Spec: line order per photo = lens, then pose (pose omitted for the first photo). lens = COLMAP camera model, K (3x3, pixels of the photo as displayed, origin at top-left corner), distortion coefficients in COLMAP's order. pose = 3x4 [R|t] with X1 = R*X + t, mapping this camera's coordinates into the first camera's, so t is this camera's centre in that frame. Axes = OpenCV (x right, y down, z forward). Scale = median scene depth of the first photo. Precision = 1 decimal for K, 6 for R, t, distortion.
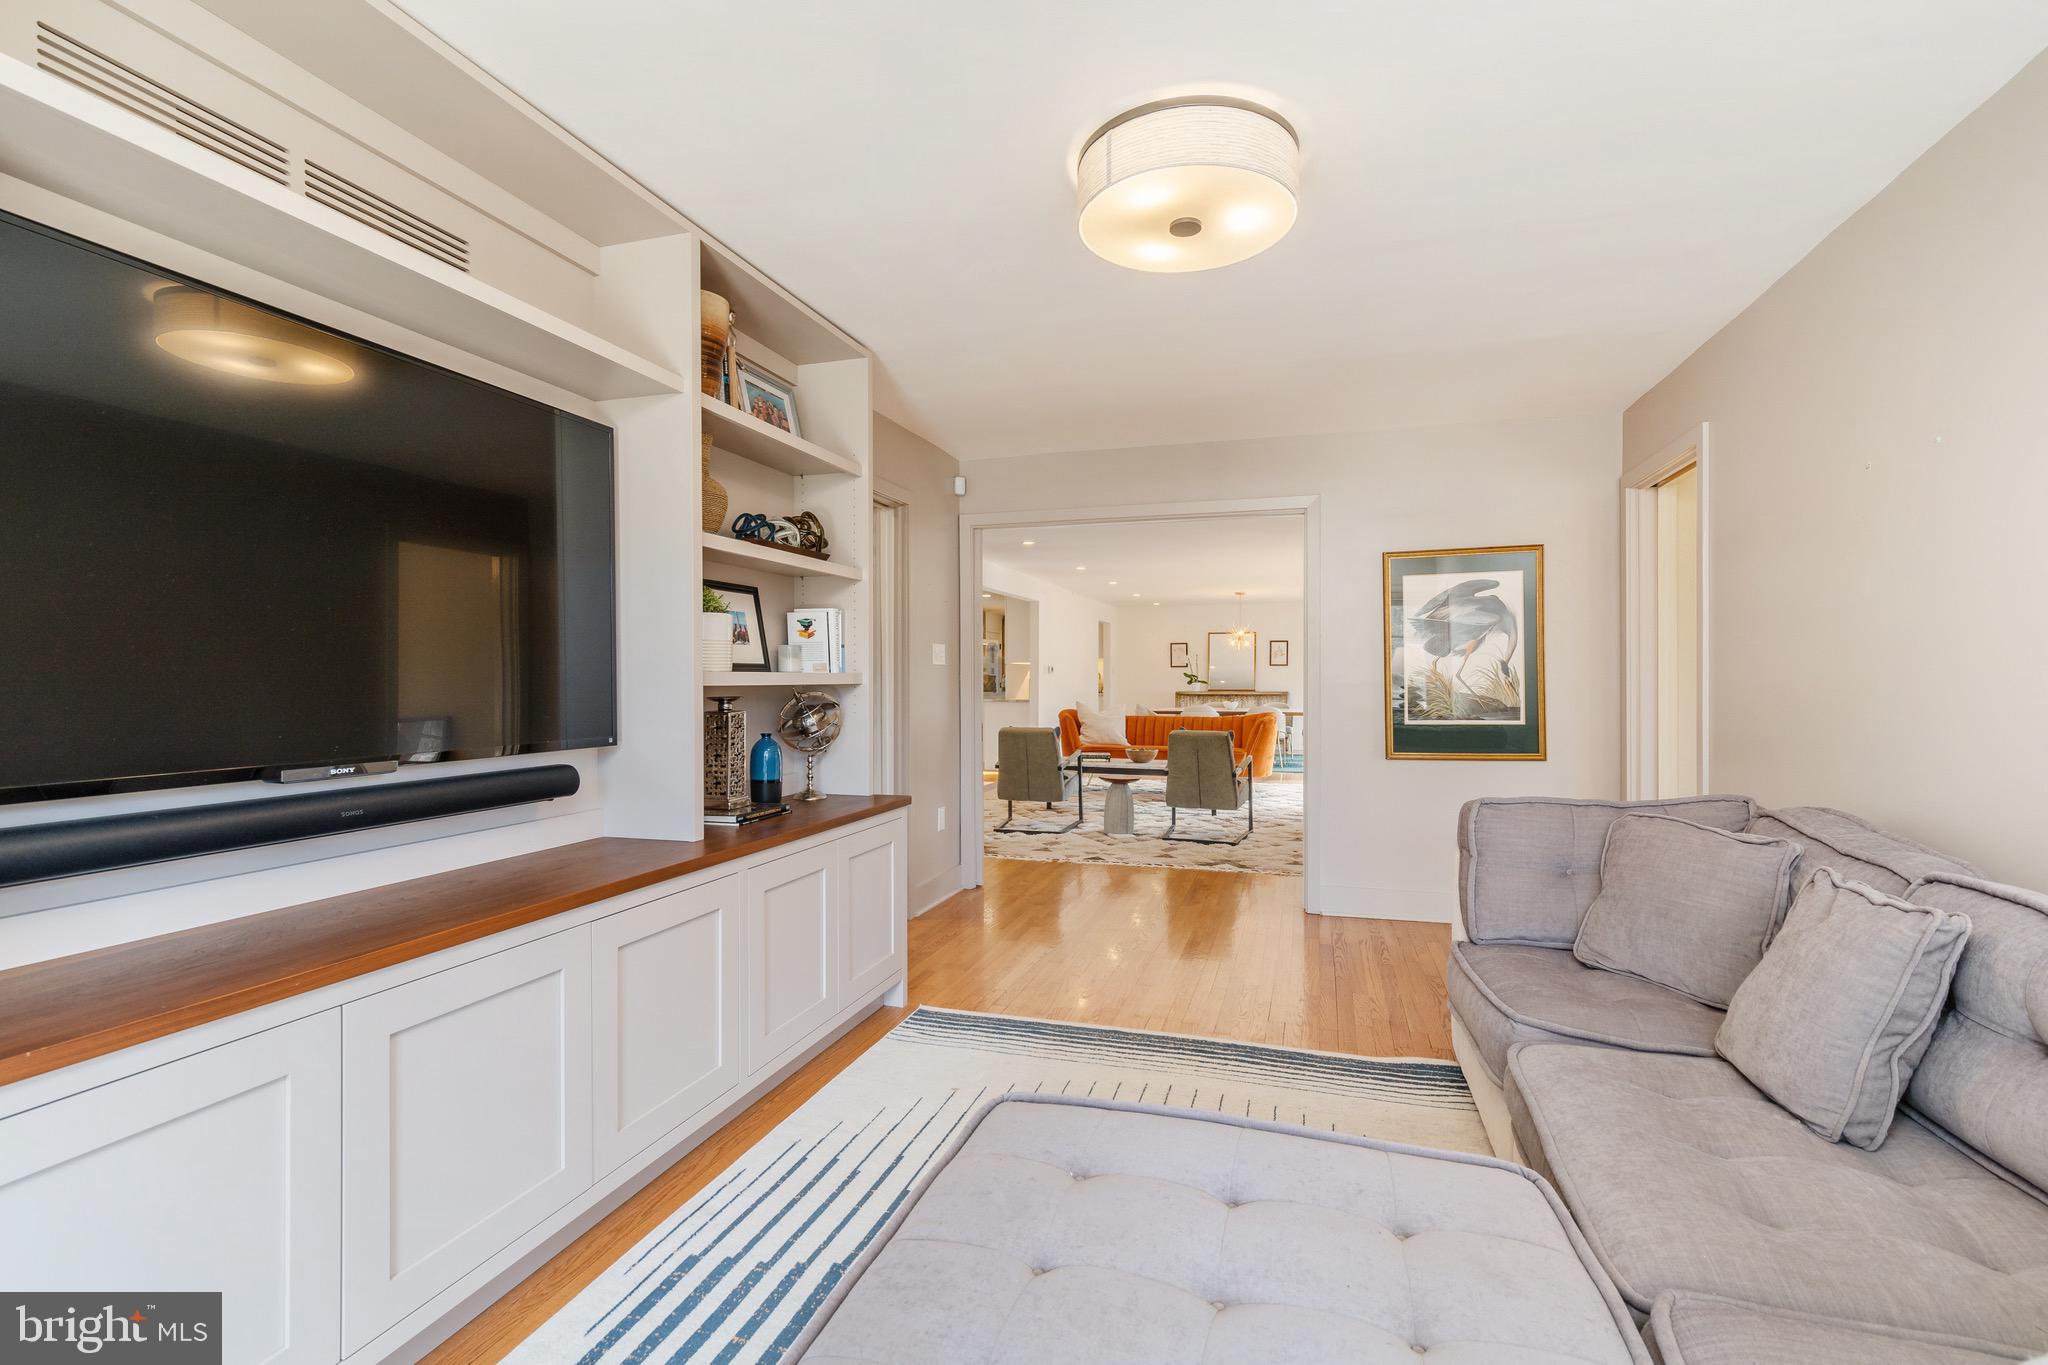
lens RADIAL K [[934.7, 0, 1029.3], [0, 934.7, 678.4], [0, 0, 1]] dist [0.002273, -0.000271]
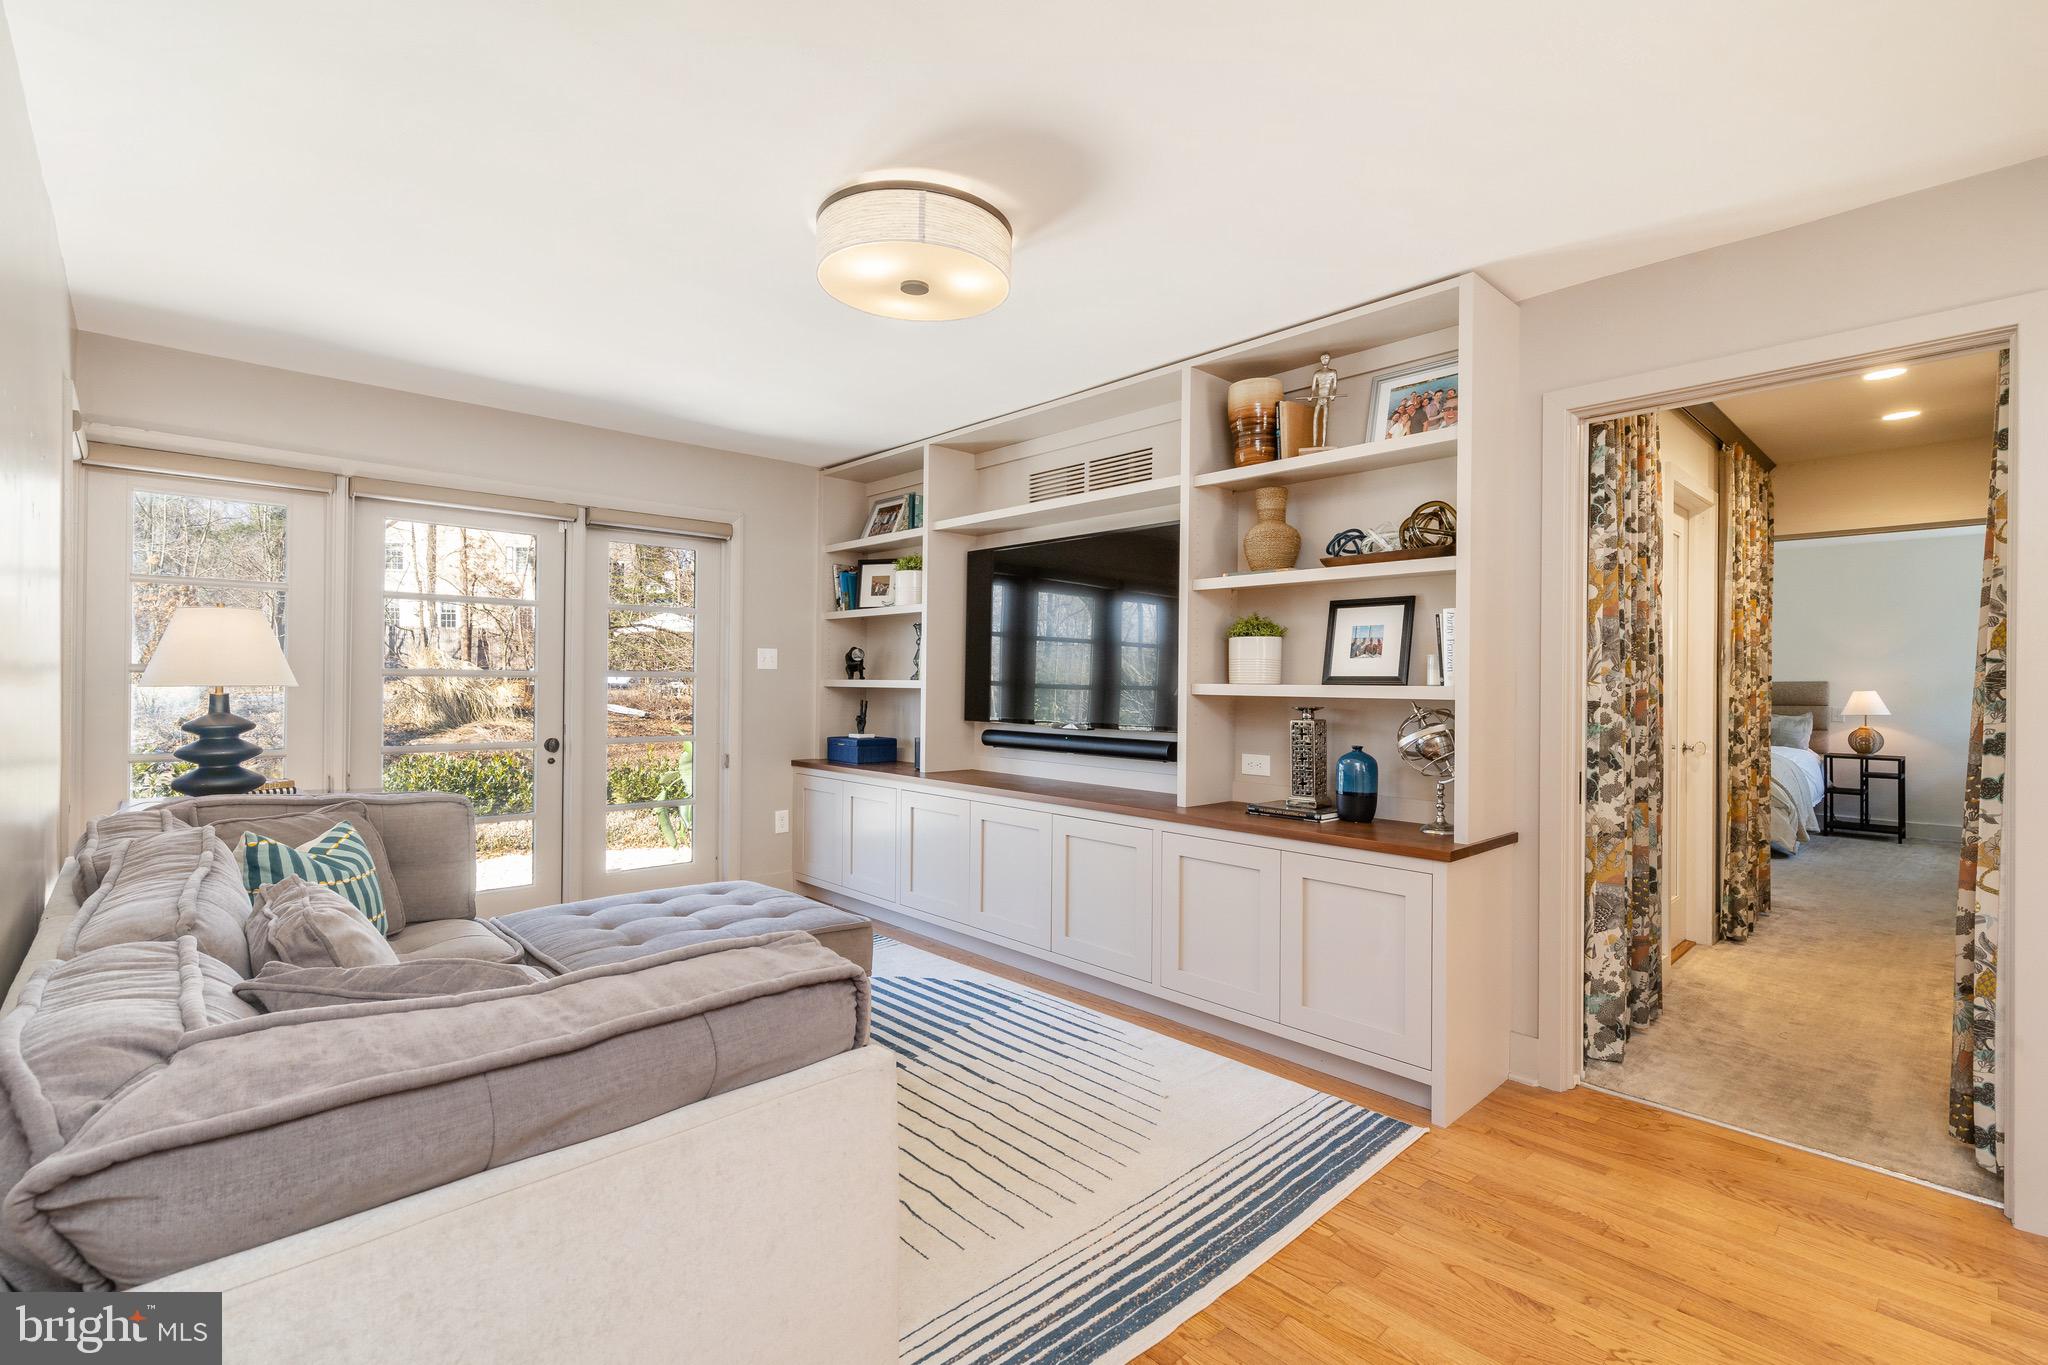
lens RADIAL K [[934.7, 0, 1040.1], [0, 934.7, 669.7], [0, 0, 1]] dist [0.002273, -0.000271]
pose [[-0.497658, -0.007036, -0.867345, 1.043030], [-0.000246, 0.999968, -0.007971, -0.020457], [0.867373, -0.003754, -0.497644, 1.658192]]
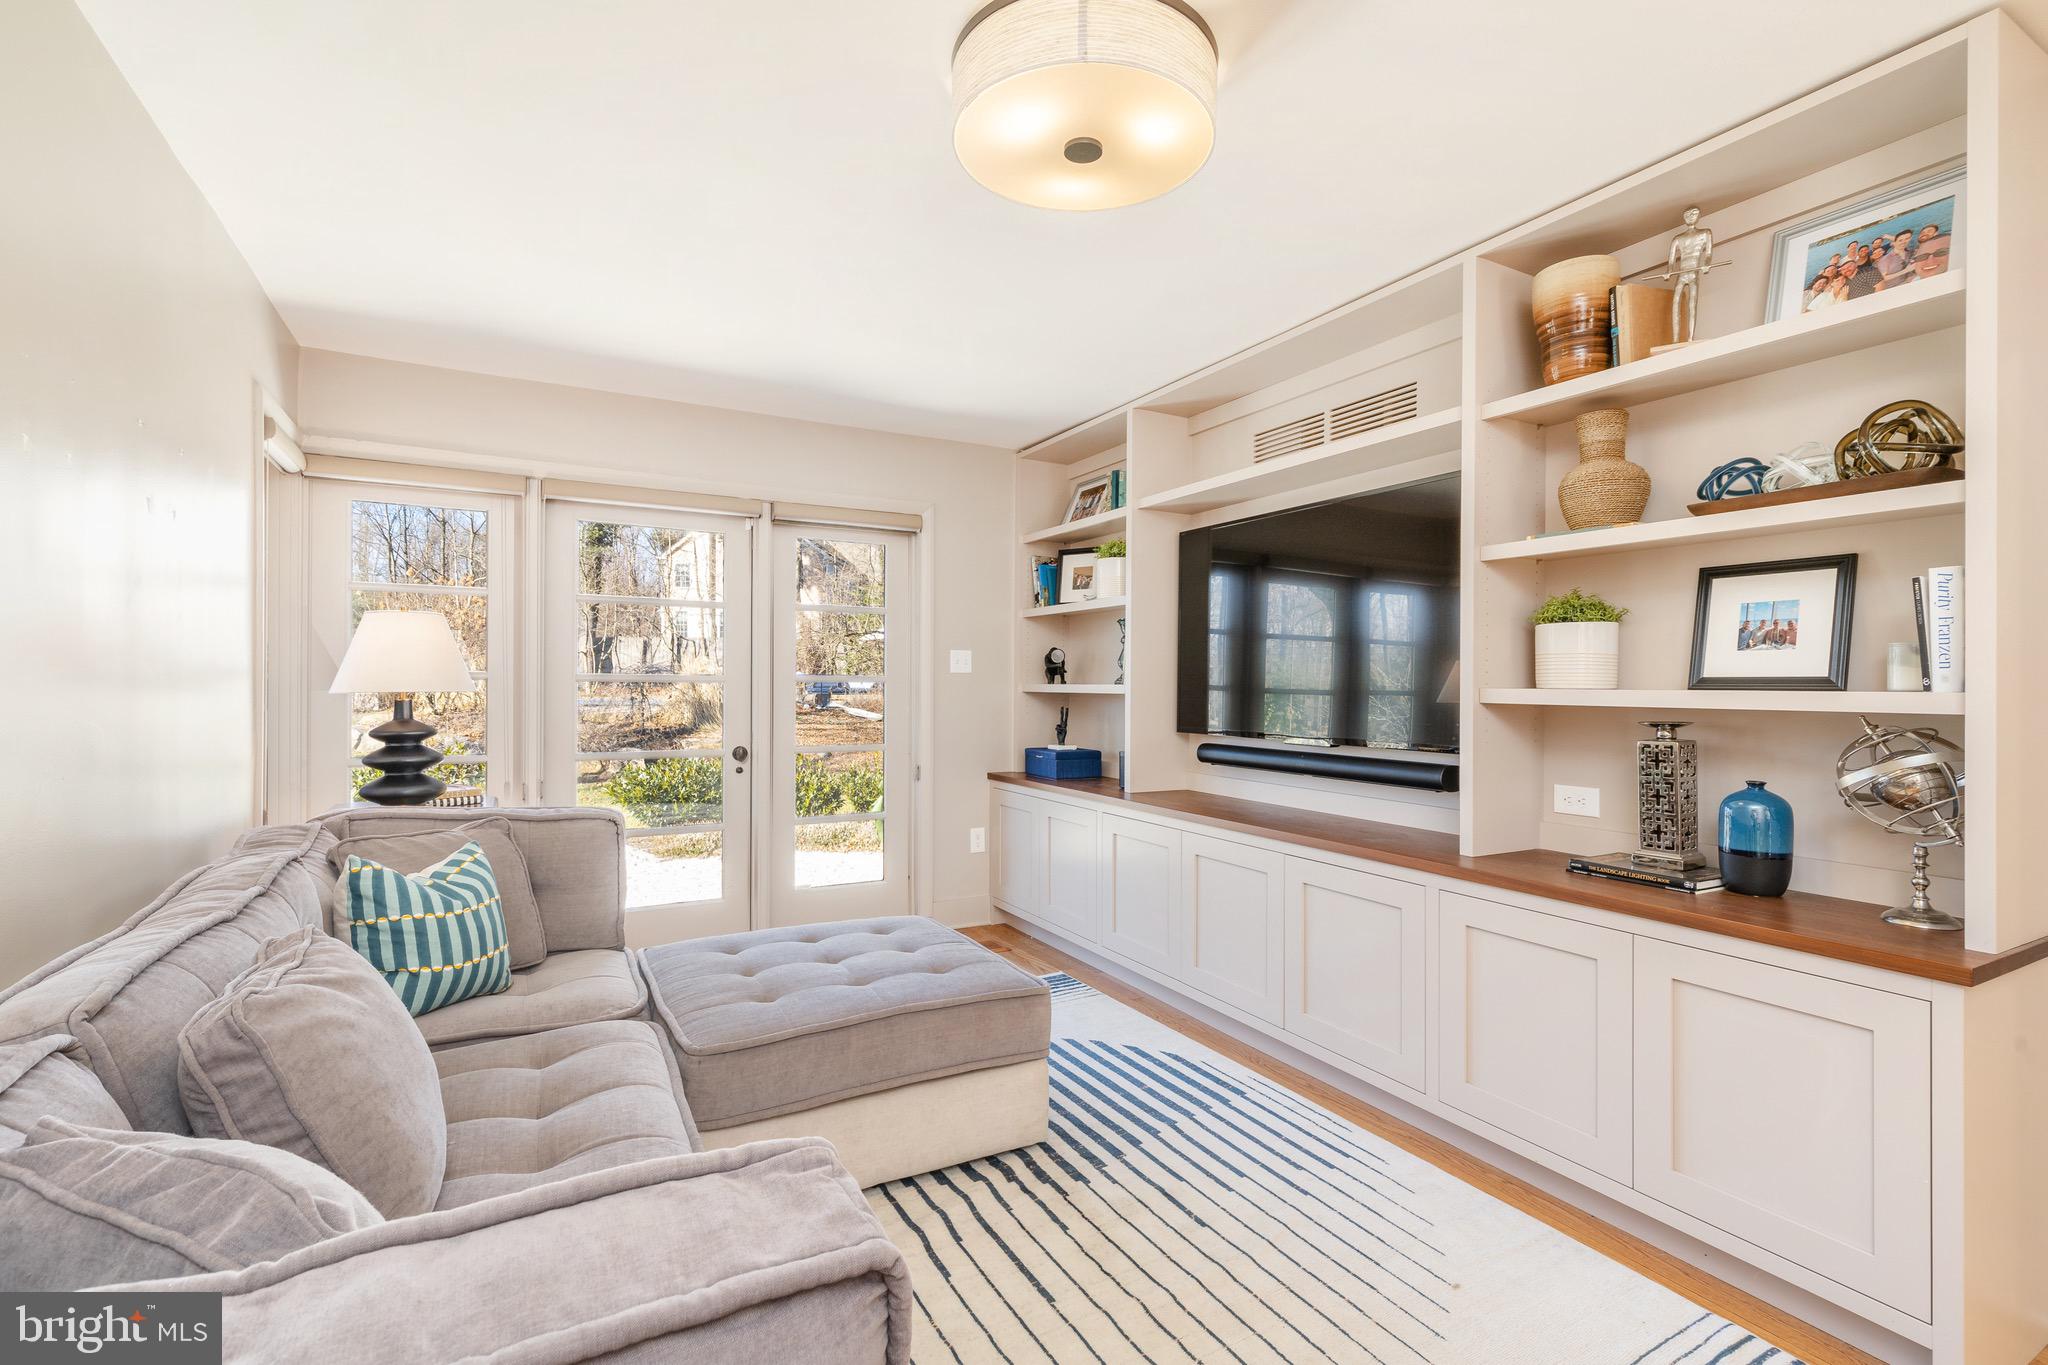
lens RADIAL K [[934.7, 0, 1028.2], [0, 934.7, 671.6], [0, 0, 1]] dist [0.002273, -0.000271]
pose [[-0.702434, -0.005822, -0.711725, 0.774903], [0.002908, 0.999935, -0.011050, -0.019184], [0.711743, -0.009831, -0.702371, 1.516042]]
